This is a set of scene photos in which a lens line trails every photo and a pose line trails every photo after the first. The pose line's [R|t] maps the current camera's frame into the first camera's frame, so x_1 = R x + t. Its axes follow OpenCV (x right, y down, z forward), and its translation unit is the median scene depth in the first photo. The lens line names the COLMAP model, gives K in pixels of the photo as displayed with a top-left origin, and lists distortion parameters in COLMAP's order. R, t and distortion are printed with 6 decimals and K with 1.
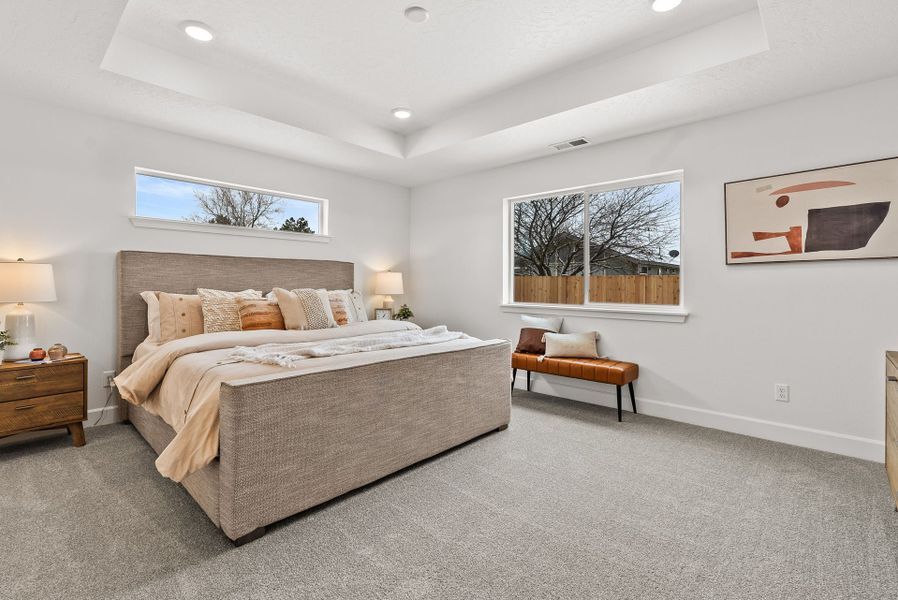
lens RADIAL K [[413.4, 0, 449.2], [0, 413.4, 285.4], [0, 0, 1]] dist [-0.000911, 0.000166]
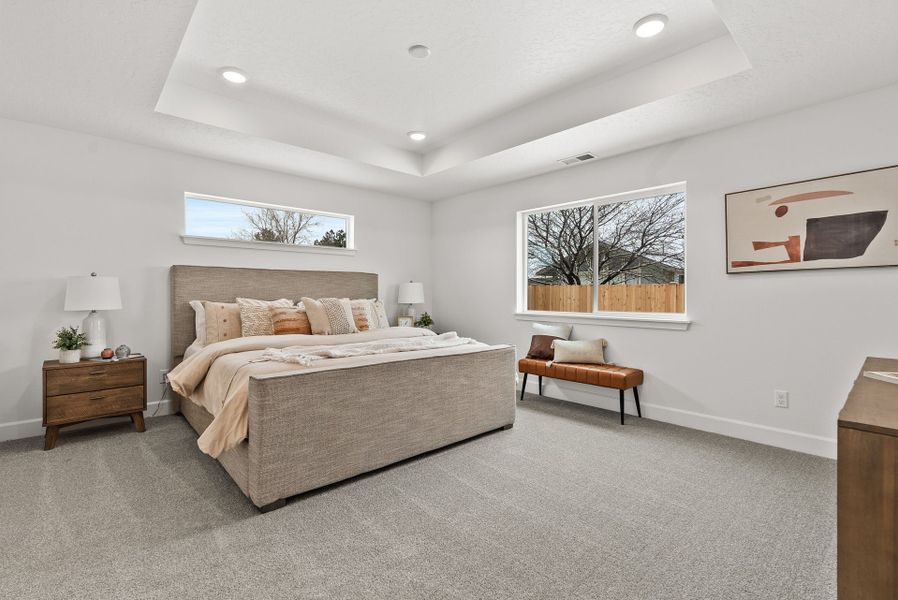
lens RADIAL K [[411.6, 0, 450.5], [0, 411.6, 296.8], [0, 0, 1]] dist [-0.000040, -0.000139]
pose [[0.996177, -0.002217, -0.087328, 0.077841], [0.002679, 0.999983, 0.005171, 0.000099], [0.087315, -0.005385, 0.996166, -0.078890]]
